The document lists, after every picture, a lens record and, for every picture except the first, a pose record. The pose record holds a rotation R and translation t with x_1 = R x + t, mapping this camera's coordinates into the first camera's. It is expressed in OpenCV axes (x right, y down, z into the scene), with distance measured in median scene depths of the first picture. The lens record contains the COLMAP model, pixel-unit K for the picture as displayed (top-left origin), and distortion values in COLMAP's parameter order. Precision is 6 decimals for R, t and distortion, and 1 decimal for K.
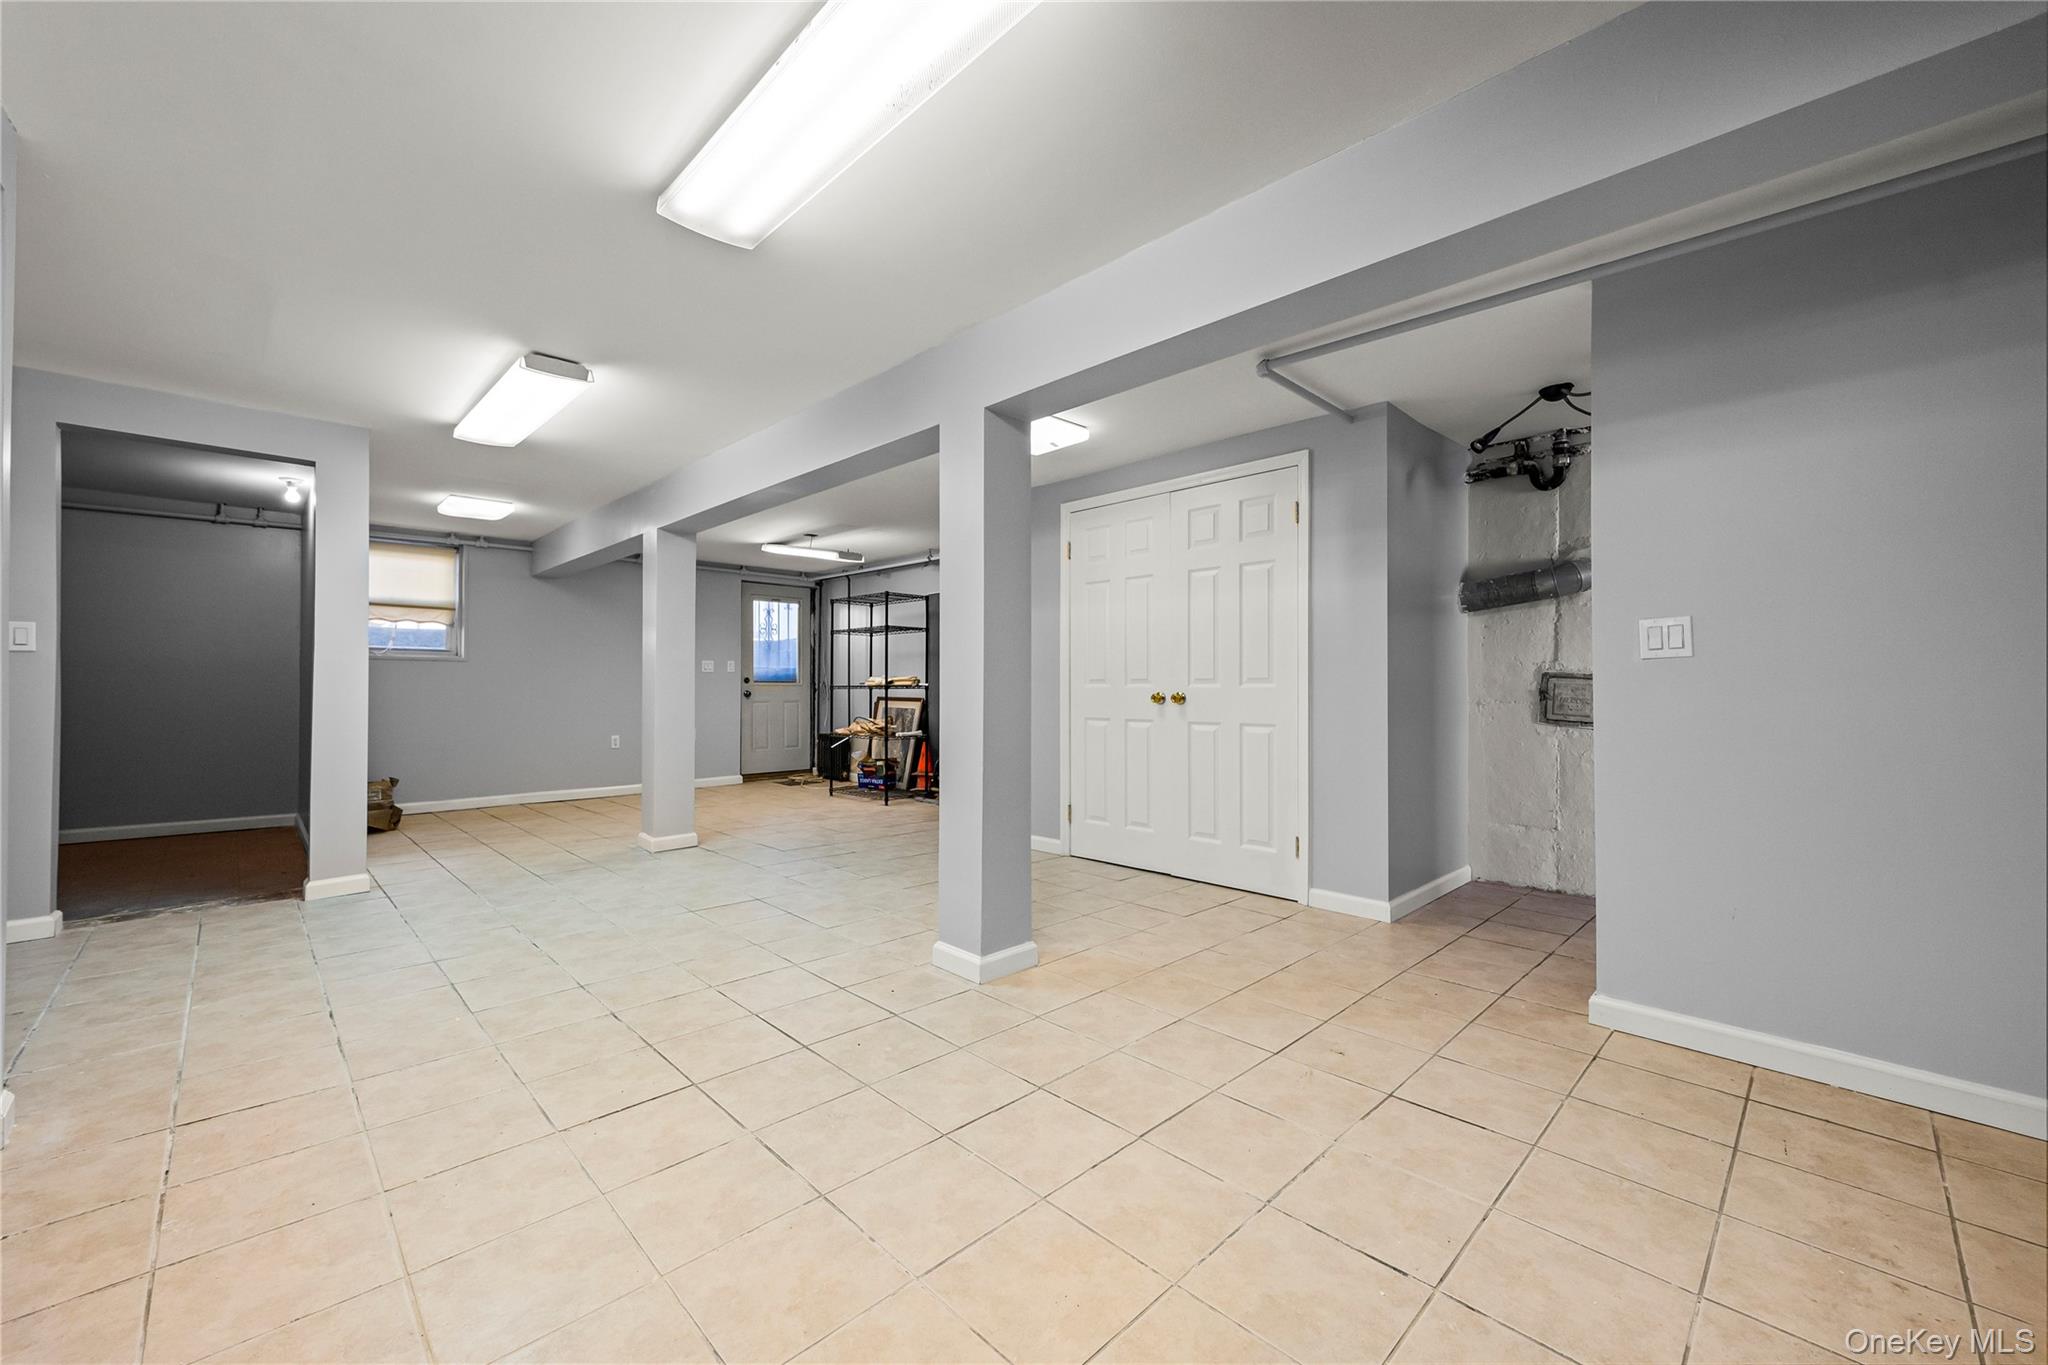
lens RADIAL K [[813.7, 0, 1007.6], [0, 813.7, 684.6], [0, 0, 1]] dist [-0.003491, -0.000783]
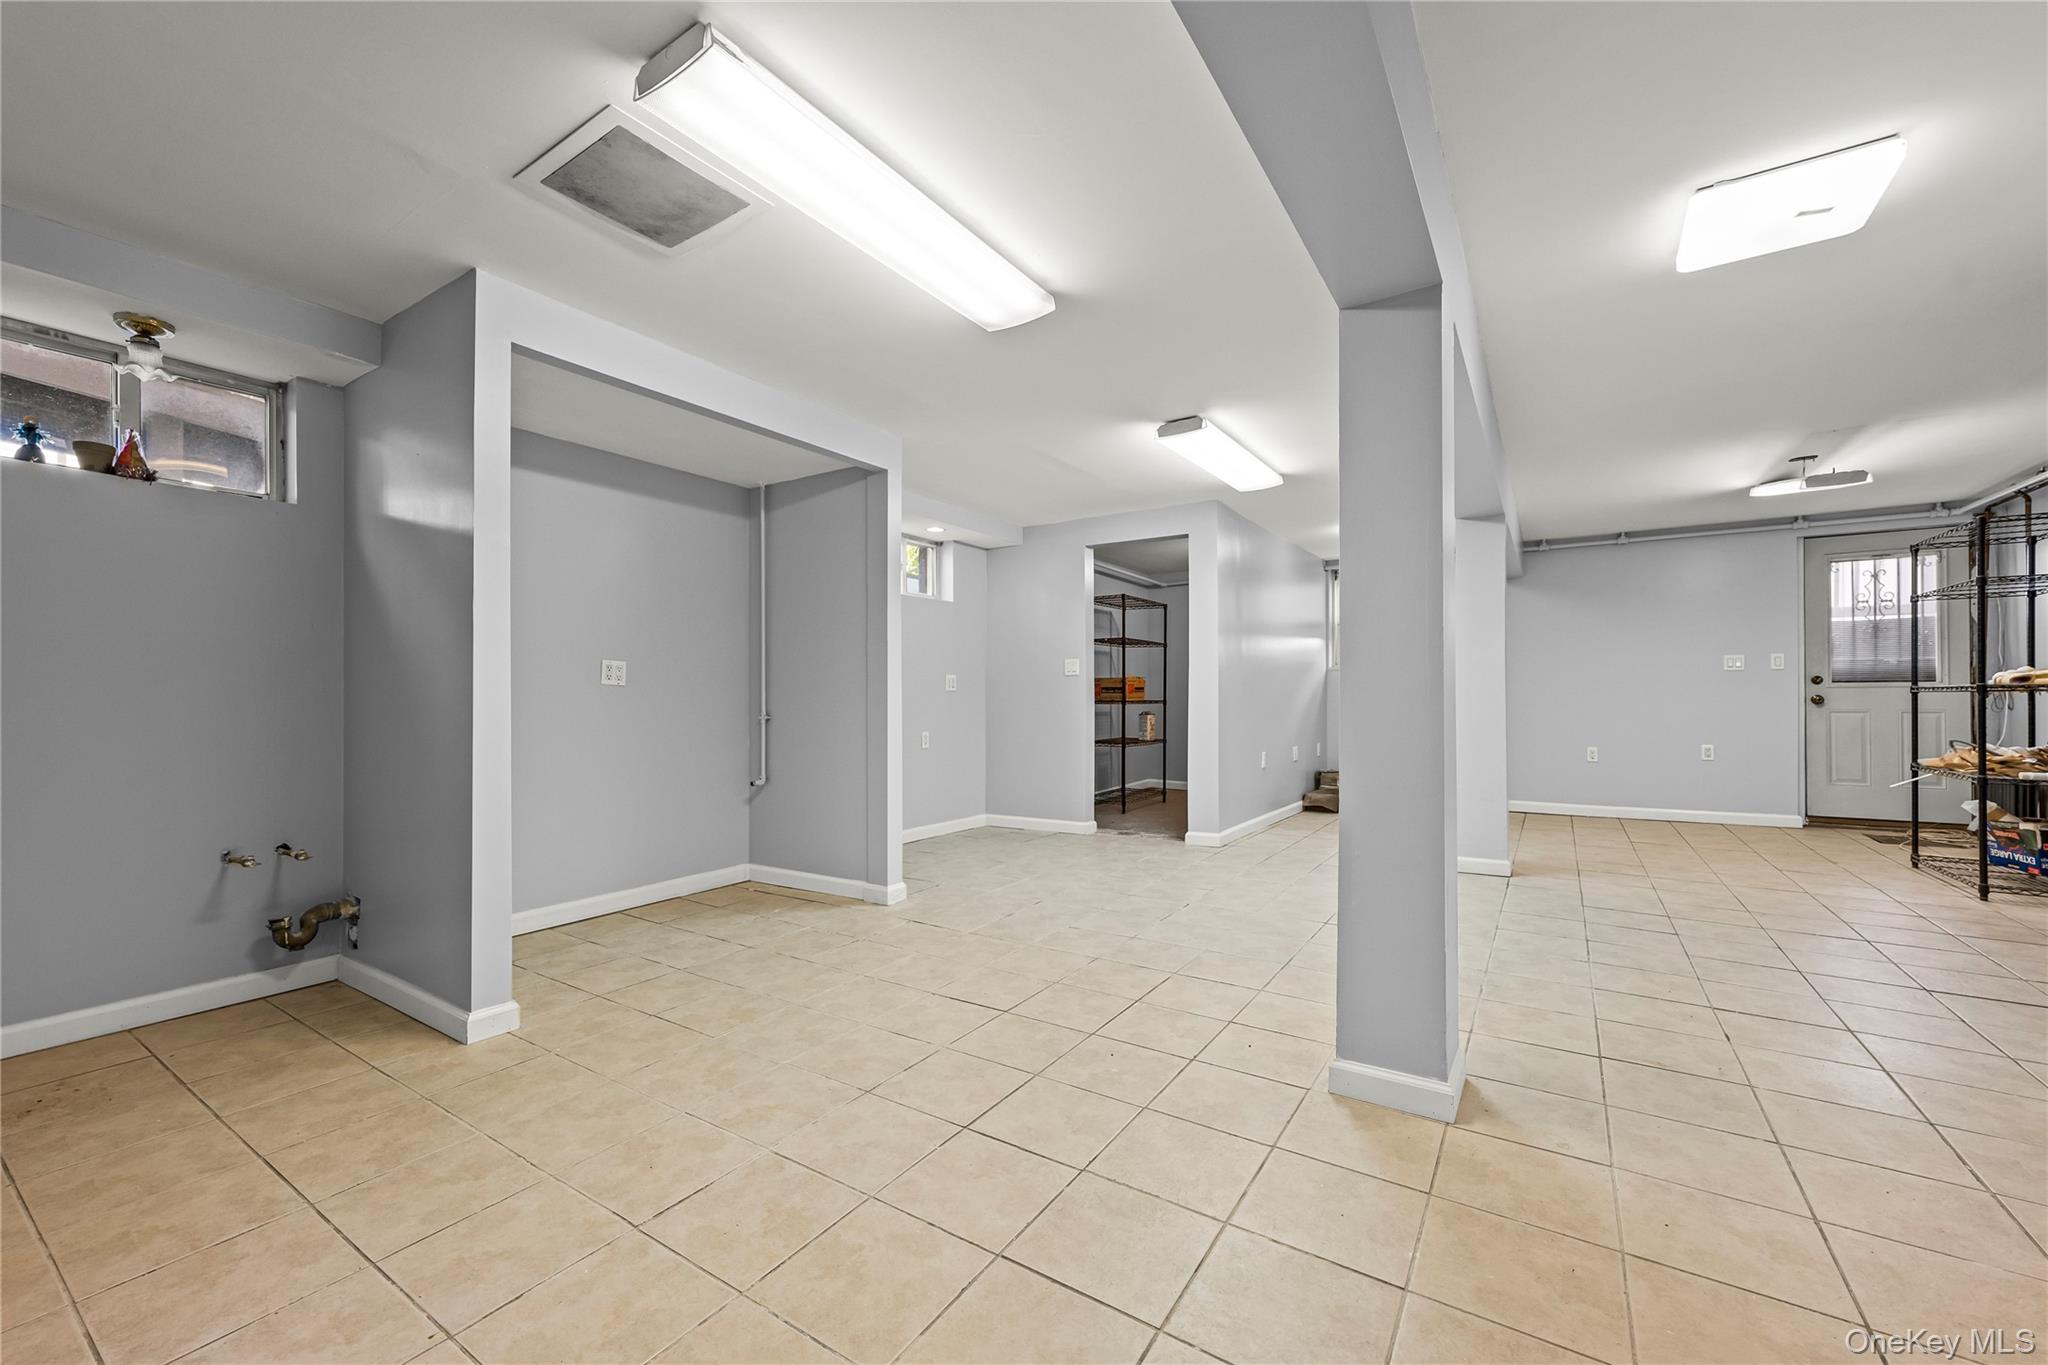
lens RADIAL K [[813.7, 0, 1007.9], [0, 813.7, 688.8], [0, 0, 1]] dist [-0.003491, -0.000783]
pose [[0.209329, -0.006352, -0.977825, 0.488329], [0.007198, 0.999962, -0.004955, 0.002123], [0.977819, -0.006002, 0.209366, 0.434458]]
